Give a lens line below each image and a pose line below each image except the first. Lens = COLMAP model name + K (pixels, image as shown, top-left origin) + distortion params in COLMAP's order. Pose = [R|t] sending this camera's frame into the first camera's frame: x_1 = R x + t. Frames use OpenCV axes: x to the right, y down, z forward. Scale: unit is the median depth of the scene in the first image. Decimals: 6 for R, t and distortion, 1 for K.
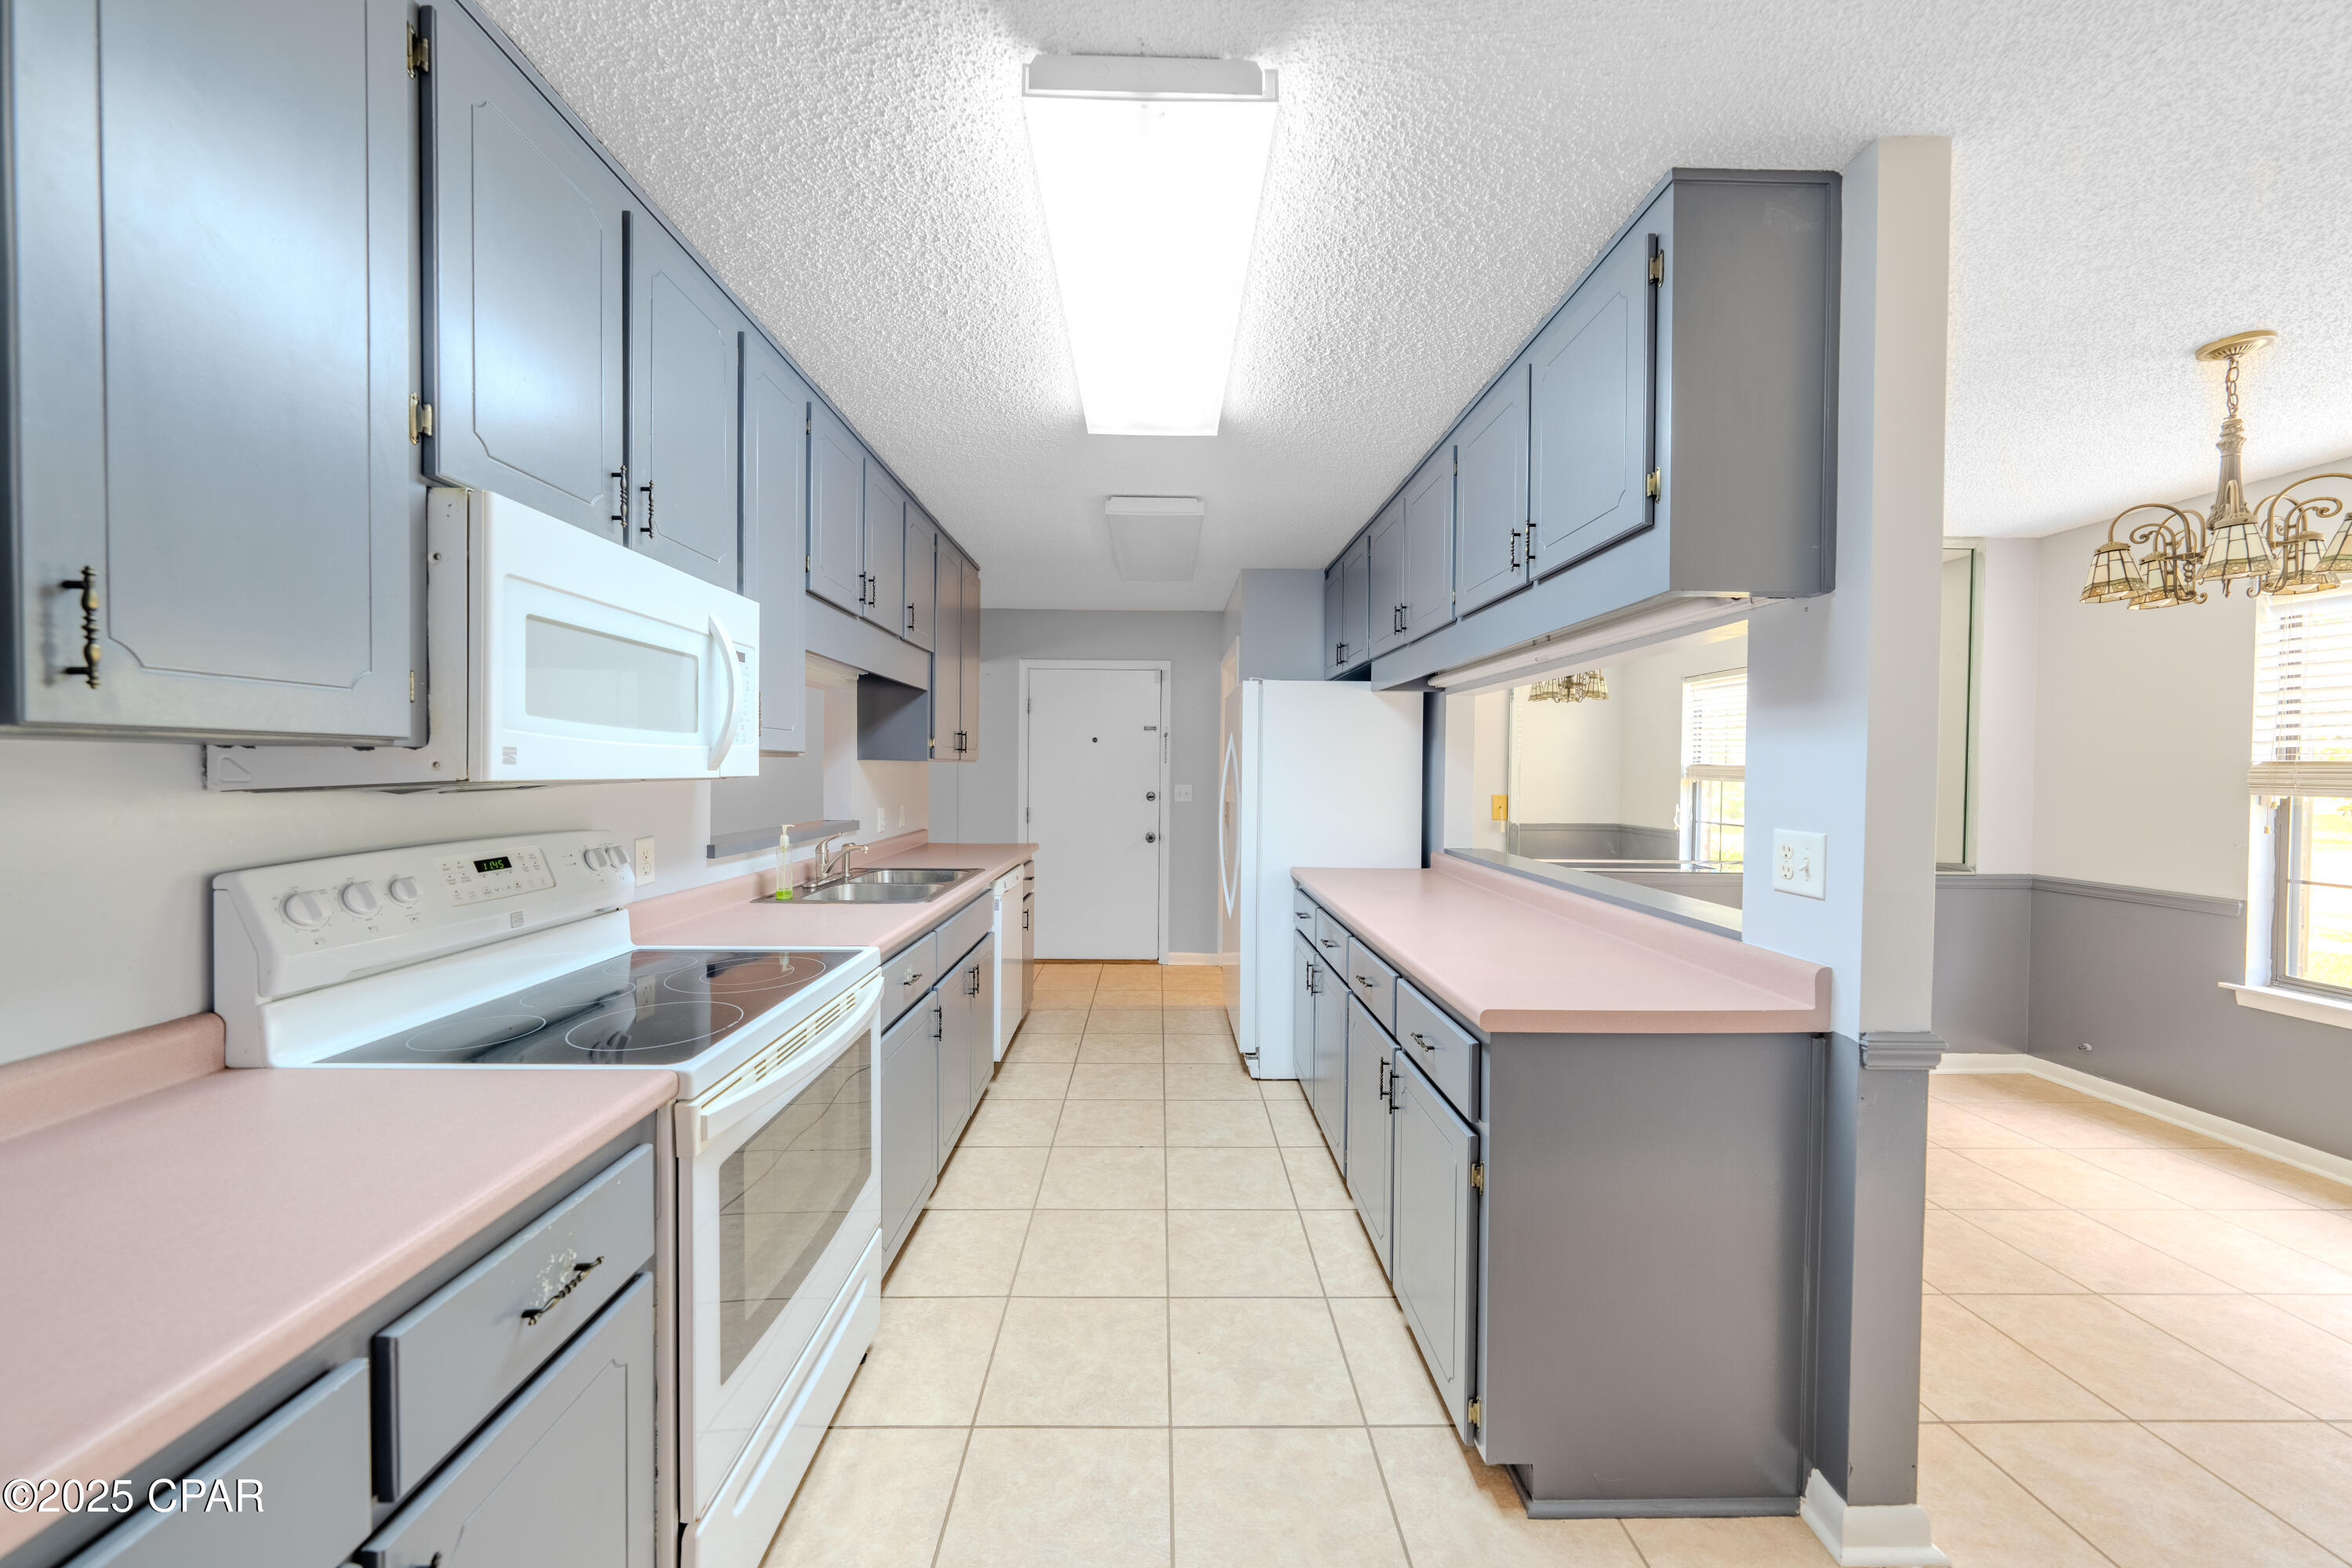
lens RADIAL K [[805.5, 0, 1174.3], [0, 805.5, 778.5], [0, 0, 1]] dist [0.002525, 0.000240]
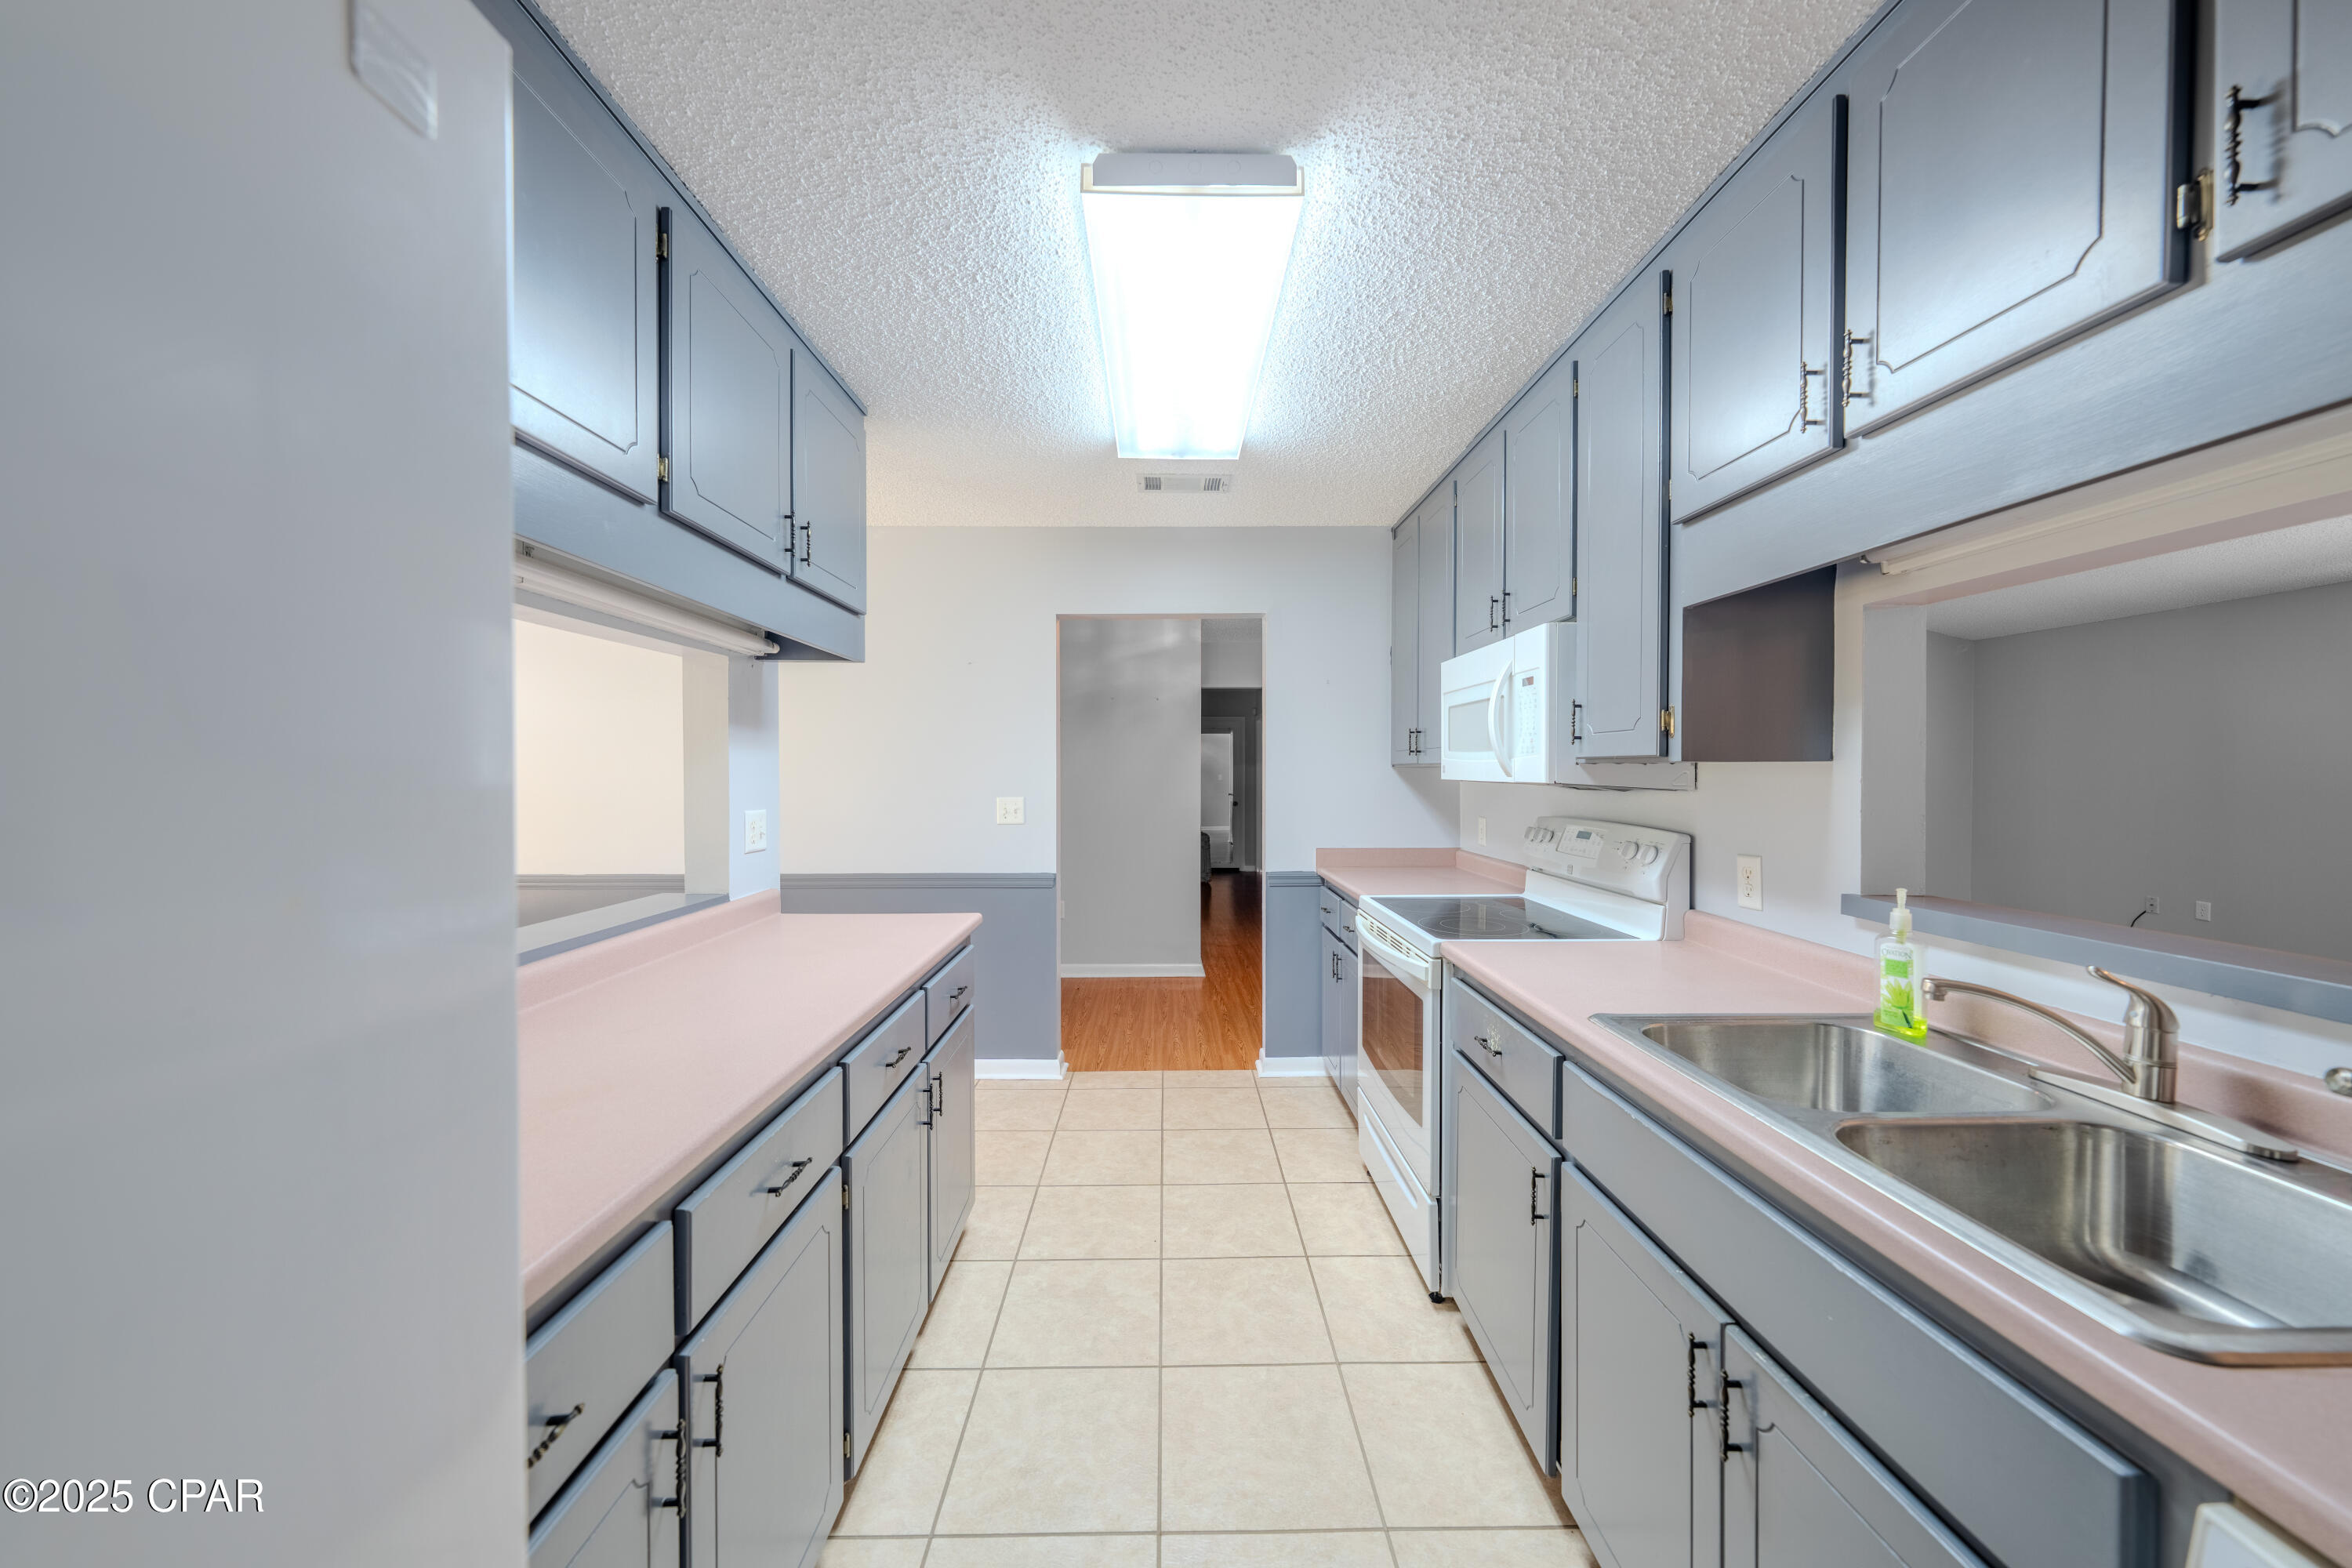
lens RADIAL K [[805.5, 0, 1174.3], [0, 805.5, 778.5], [0, 0, 1]] dist [0.002525, 0.000240]
pose [[-0.999947, -0.008169, 0.006270, -0.026622], [-0.008038, 0.999754, 0.020675, -0.027681], [-0.006437, 0.020623, -0.999767, 2.150232]]
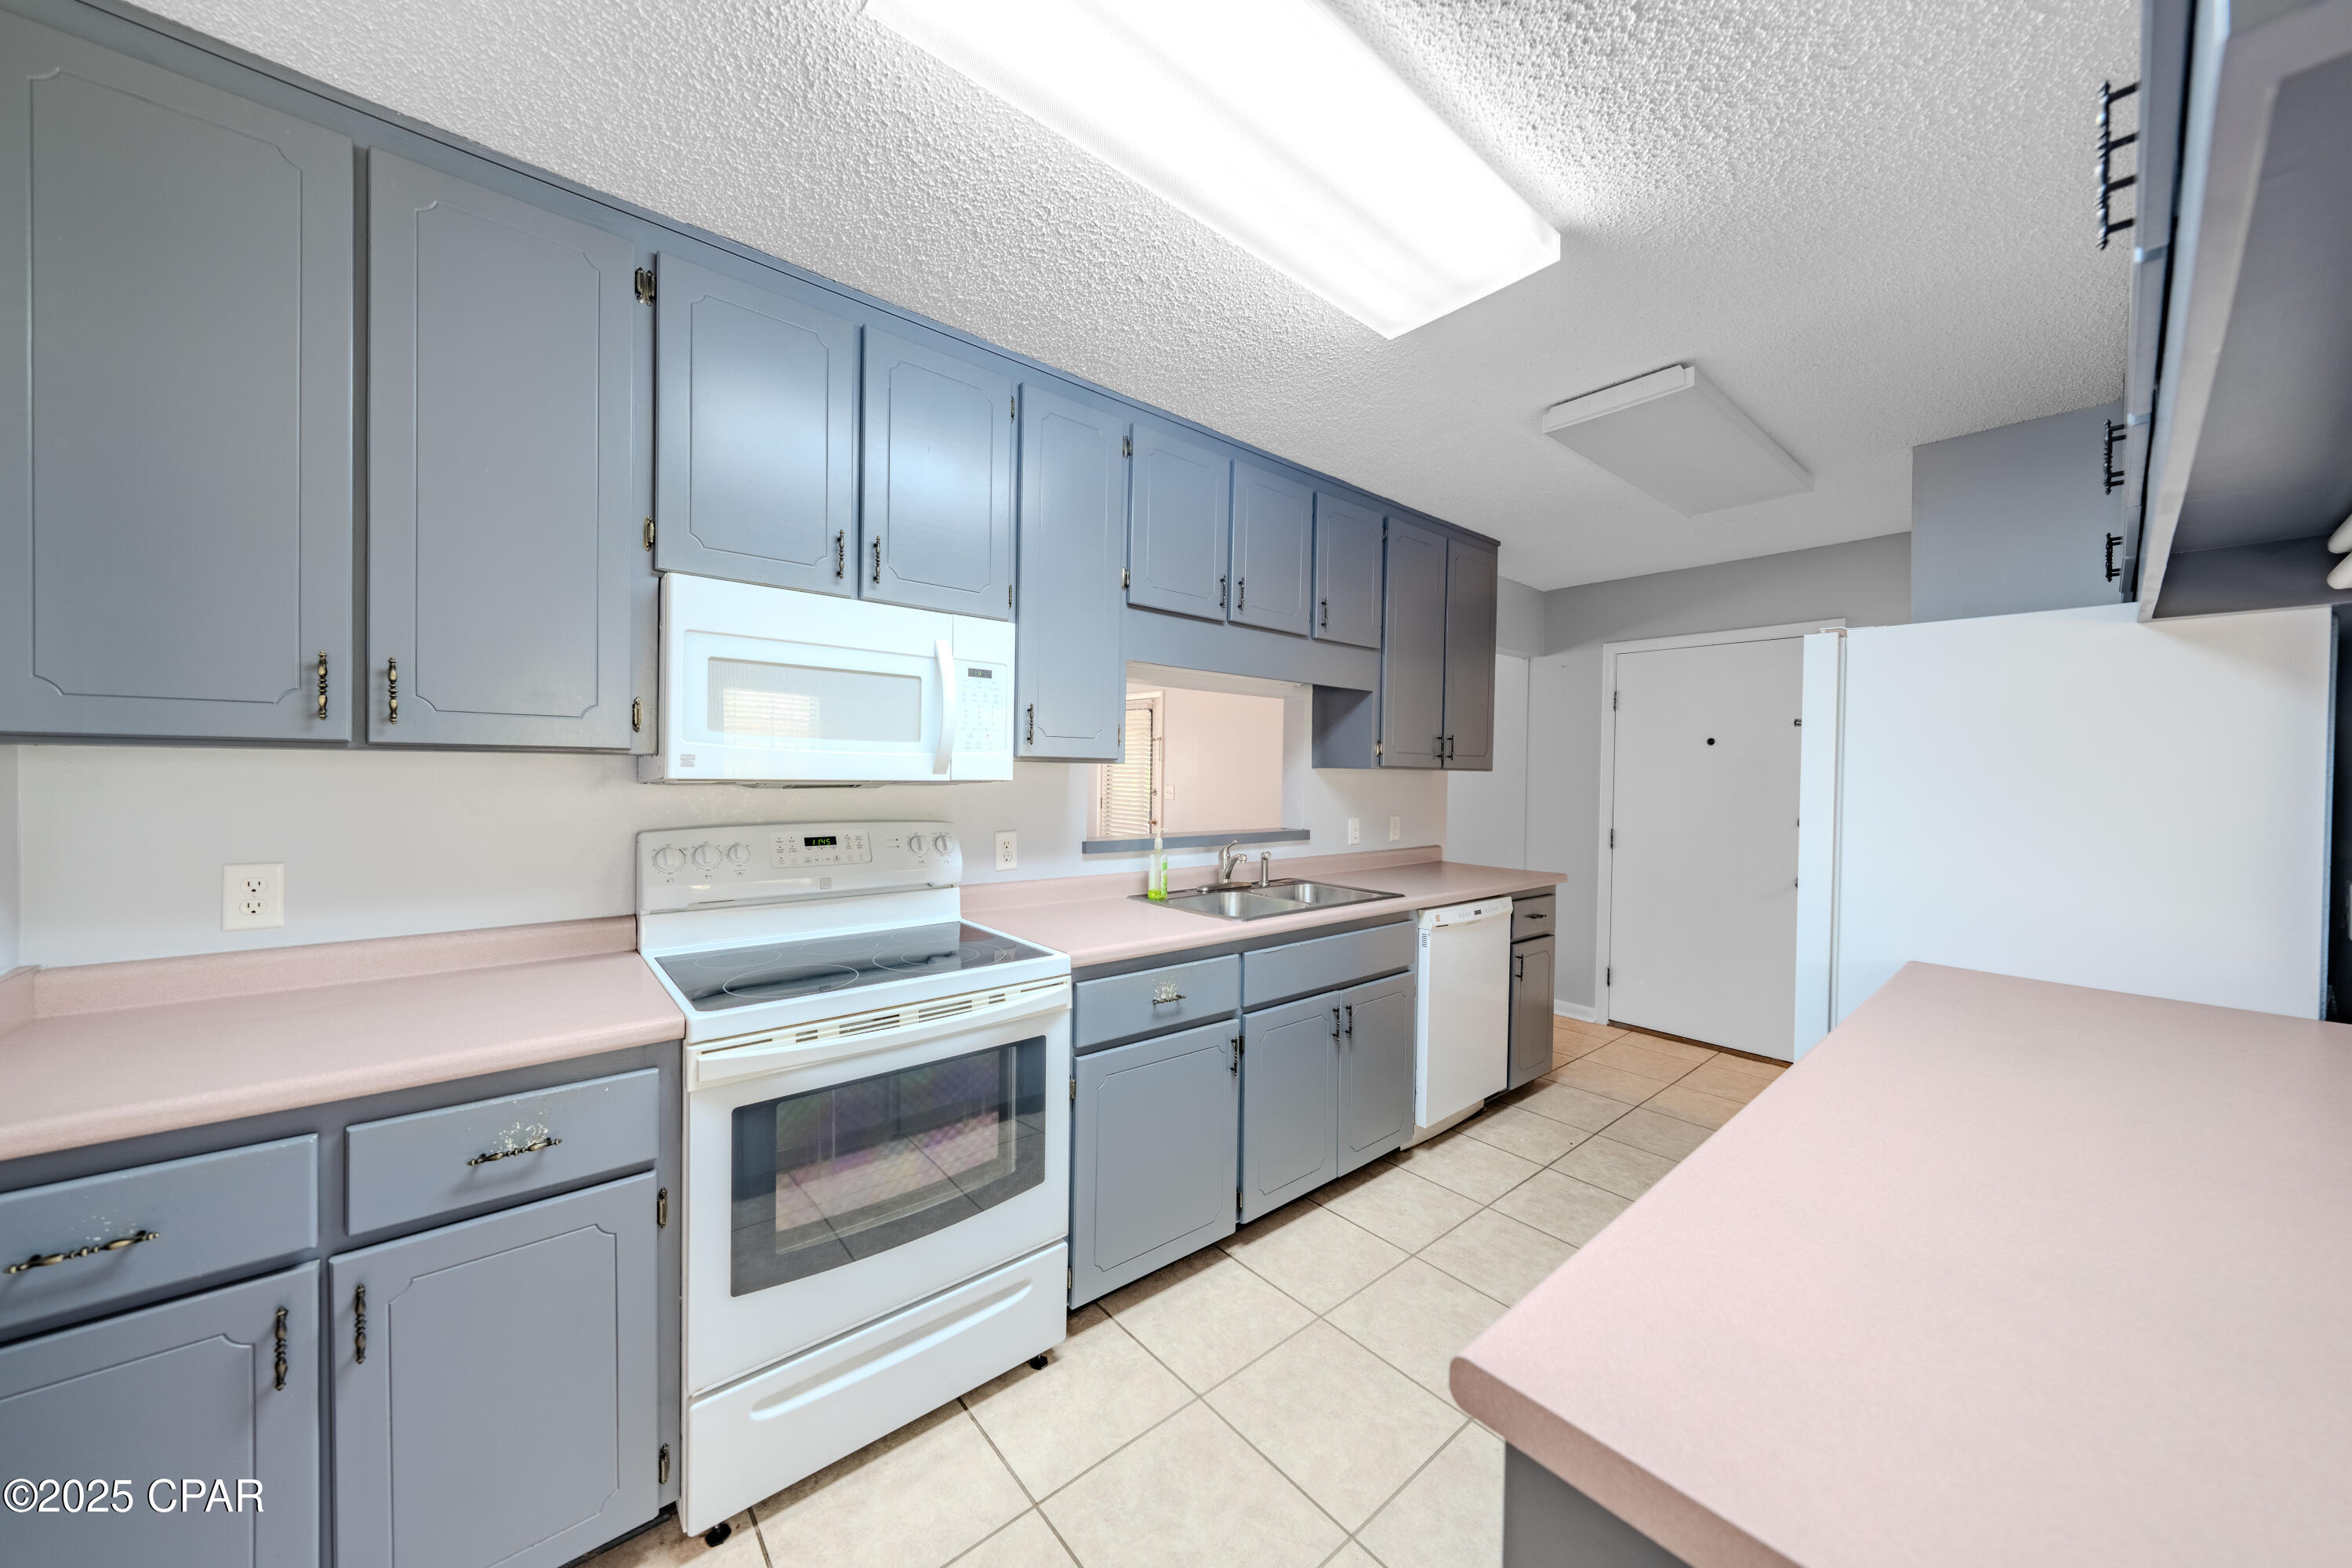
lens RADIAL K [[805.5, 0, 1174.3], [0, 805.5, 778.5], [0, 0, 1]] dist [0.002525, 0.000240]
pose [[0.630827, 0.009903, -0.775861, 0.492609], [-0.020230, 0.999789, -0.003687, -0.006244], [0.775660, 0.018022, 0.630894, 0.491970]]
